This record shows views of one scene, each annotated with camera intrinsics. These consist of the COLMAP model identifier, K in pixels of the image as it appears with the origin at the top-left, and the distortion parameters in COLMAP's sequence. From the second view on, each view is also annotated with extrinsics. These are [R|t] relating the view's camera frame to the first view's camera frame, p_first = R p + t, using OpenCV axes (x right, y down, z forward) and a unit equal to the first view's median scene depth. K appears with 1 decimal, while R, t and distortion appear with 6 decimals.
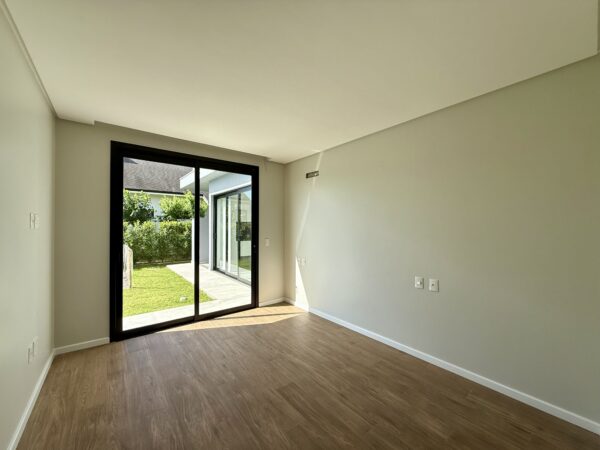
lens RADIAL K [[238.9, 0, 298.2], [0, 238.9, 224.6], [0, 0, 1]] dist [0.000265, -0.000006]
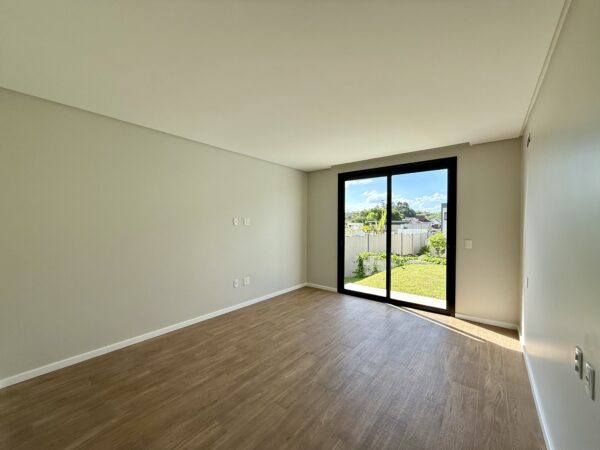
lens RADIAL K [[238.9, 0, 298.2], [0, 238.9, 224.6], [0, 0, 1]] dist [0.000265, -0.000006]
pose [[0.215725, 0.000668, -0.976454, 0.657197], [-0.002300, 0.999997, 0.000176, 0.008863], [0.976451, 0.002208, 0.215726, 0.289477]]
